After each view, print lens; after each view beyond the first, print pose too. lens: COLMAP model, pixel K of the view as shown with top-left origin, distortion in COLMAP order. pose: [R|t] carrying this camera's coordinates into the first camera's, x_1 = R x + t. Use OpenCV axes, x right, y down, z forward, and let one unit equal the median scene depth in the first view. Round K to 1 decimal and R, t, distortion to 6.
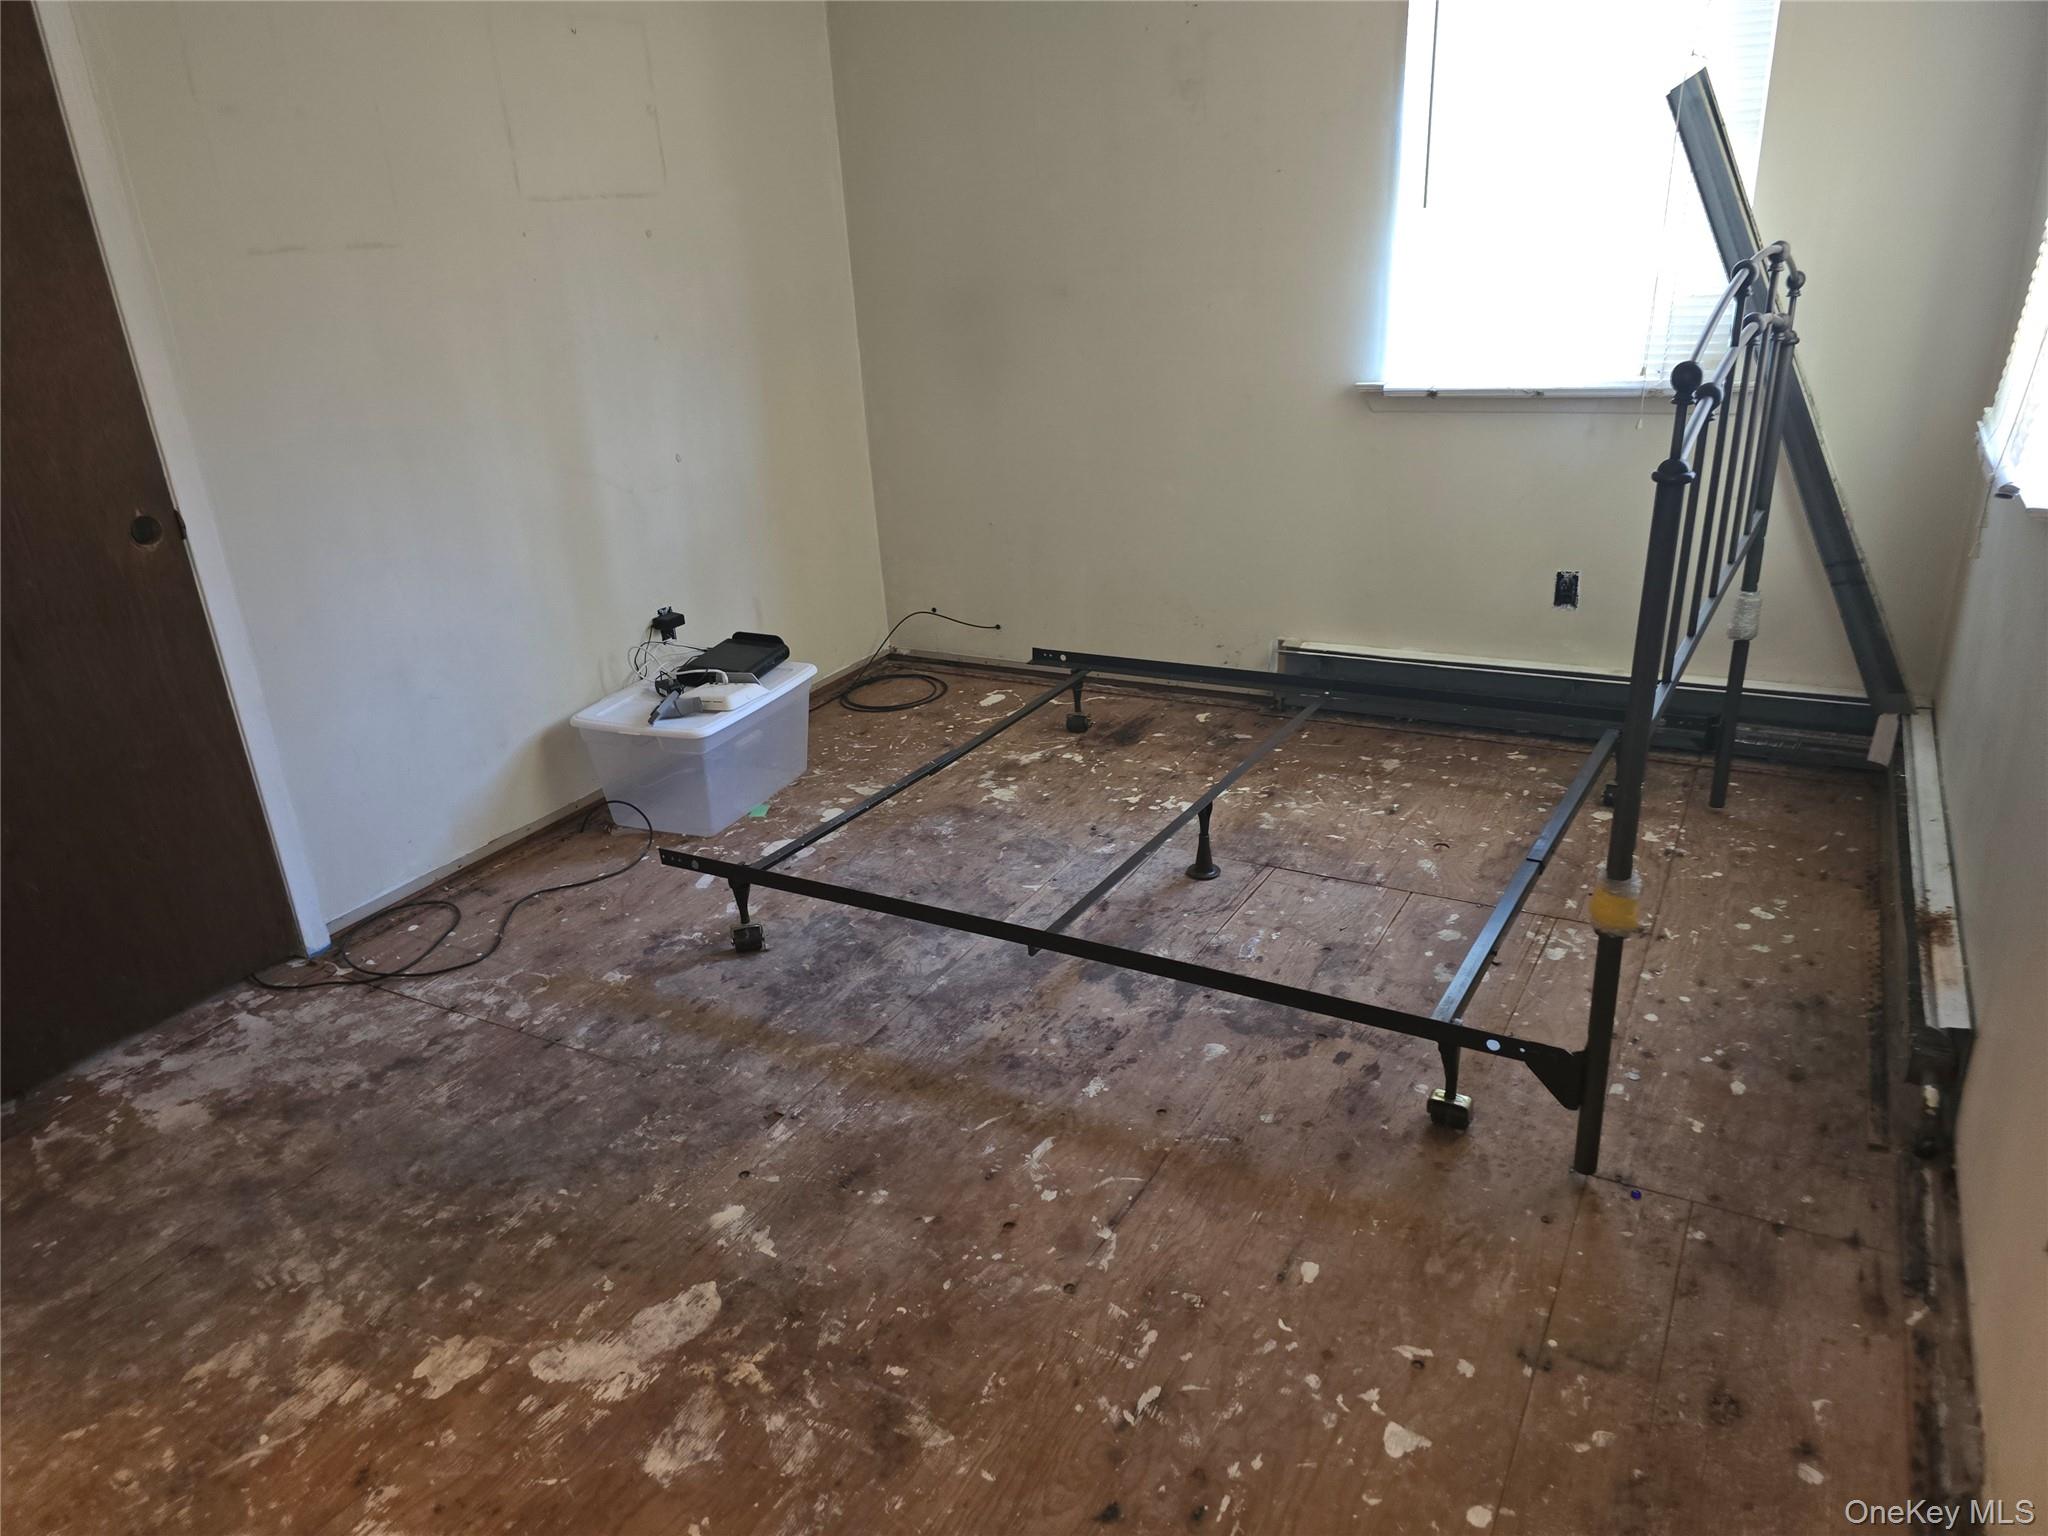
lens RADIAL K [[1371.4, 0, 1022.9], [0, 1371.4, 772.2], [0, 0, 1]] dist [0.061198, -0.070717]
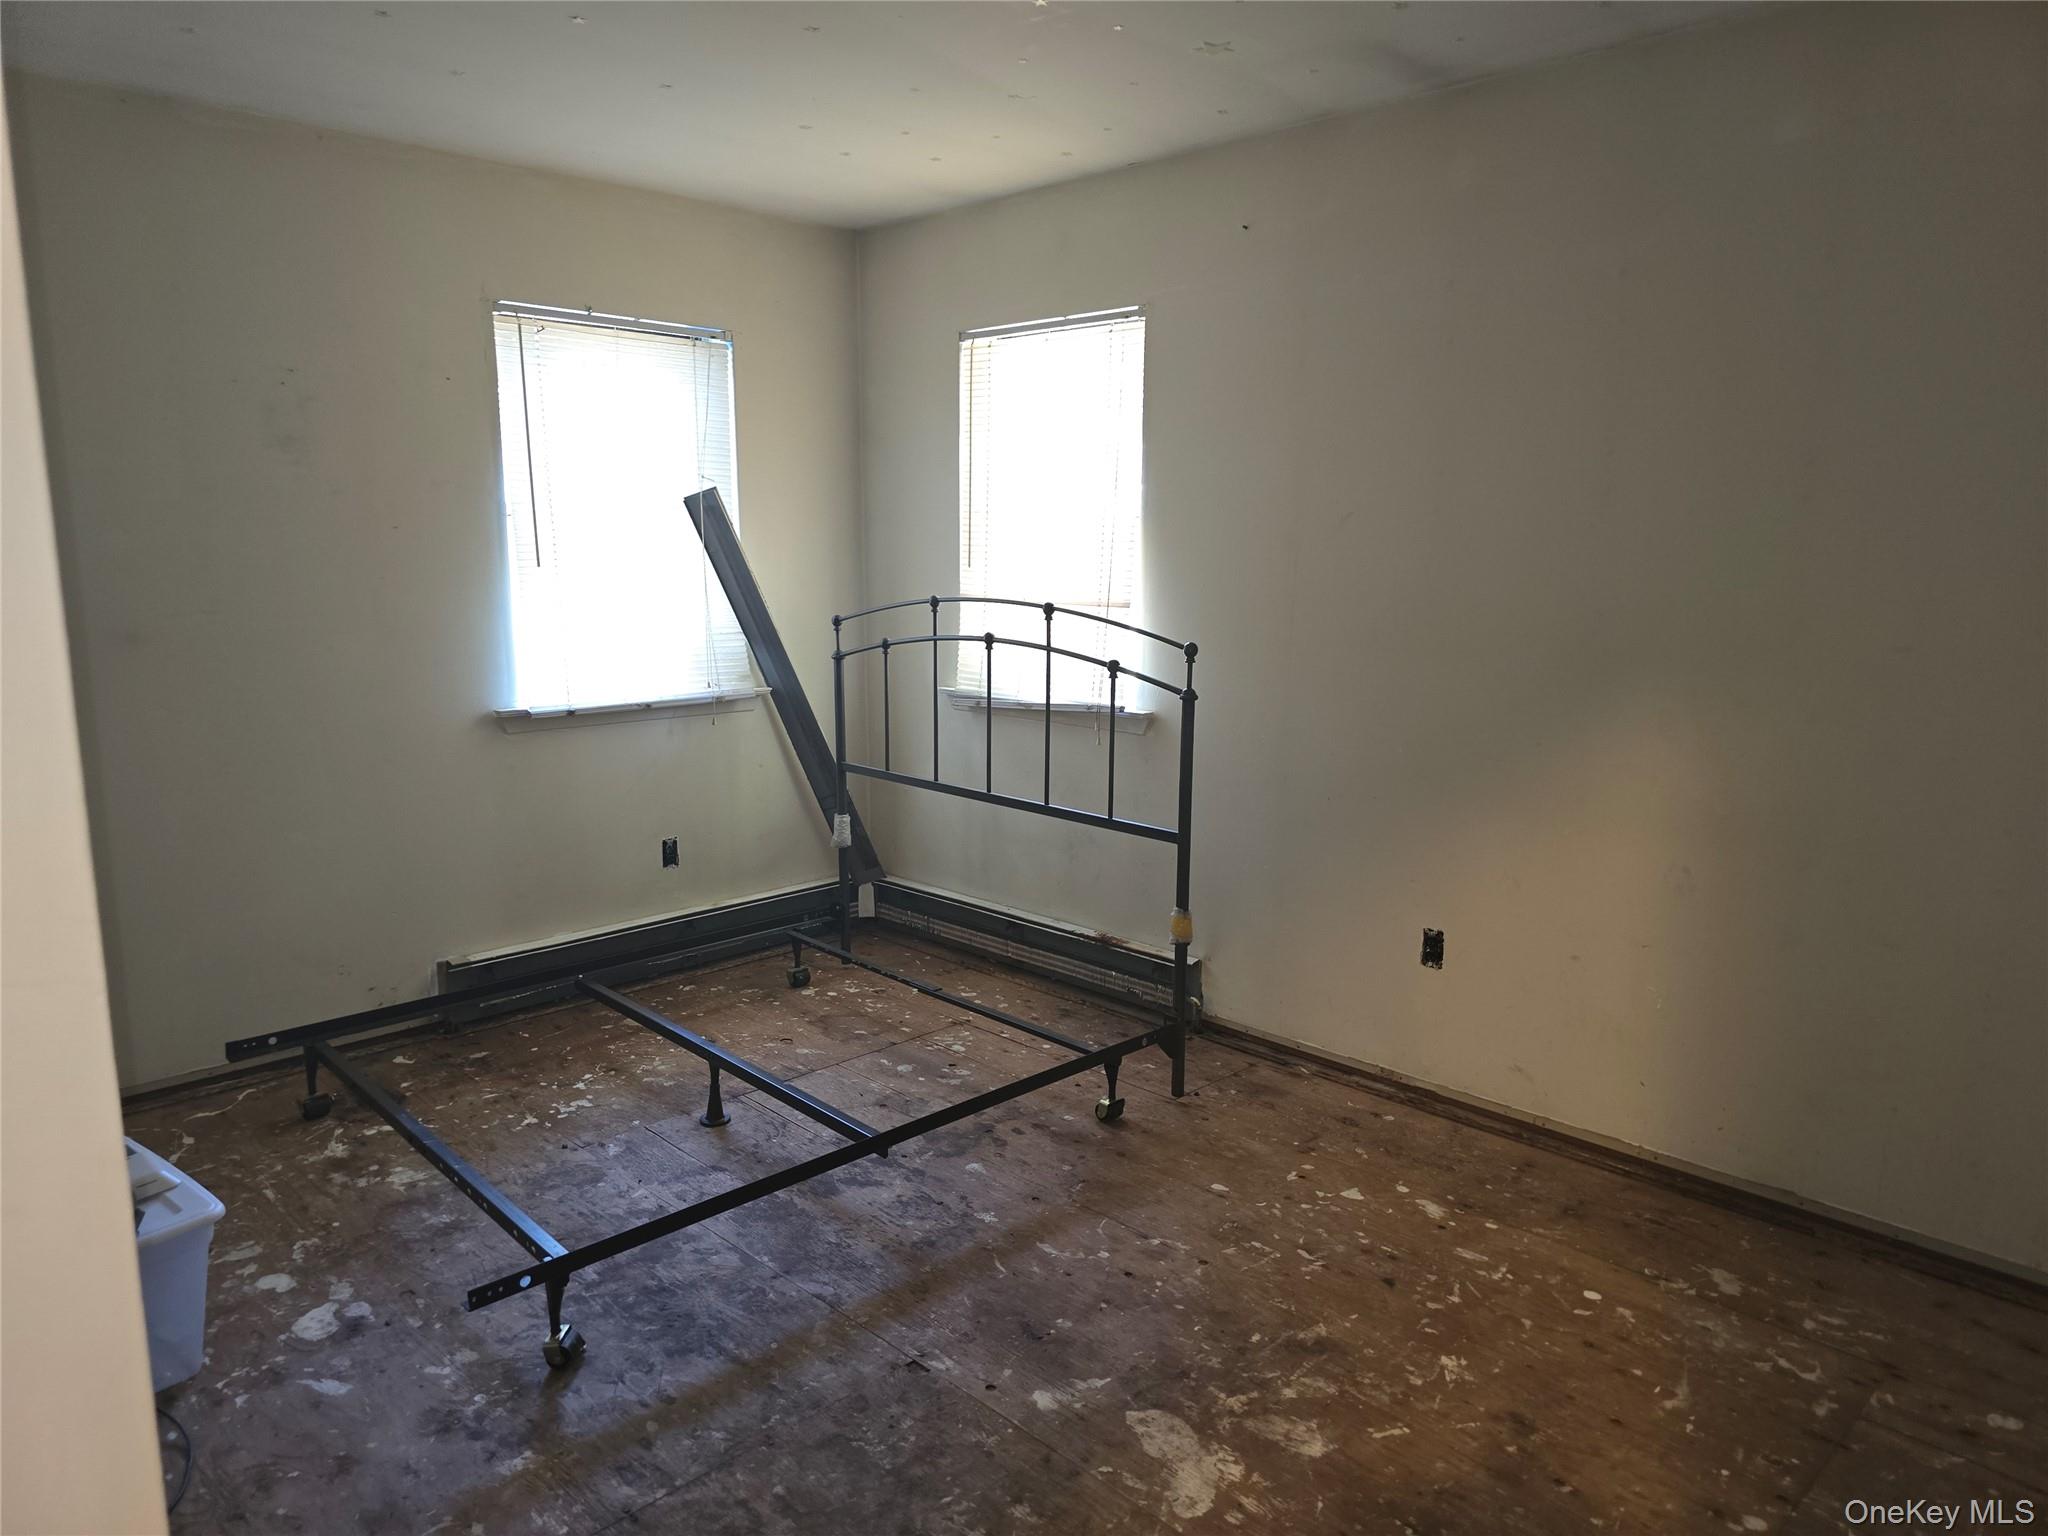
lens RADIAL K [[1371.4, 0, 1022.9], [0, 1371.4, 772.2], [0, 0, 1]] dist [0.061198, -0.070717]
pose [[0.280527, -0.104882, 0.954099, -1.005298], [0.341798, 0.939769, 0.002810, -0.131618], [-0.896927, 0.325320, 0.299479, 0.428105]]
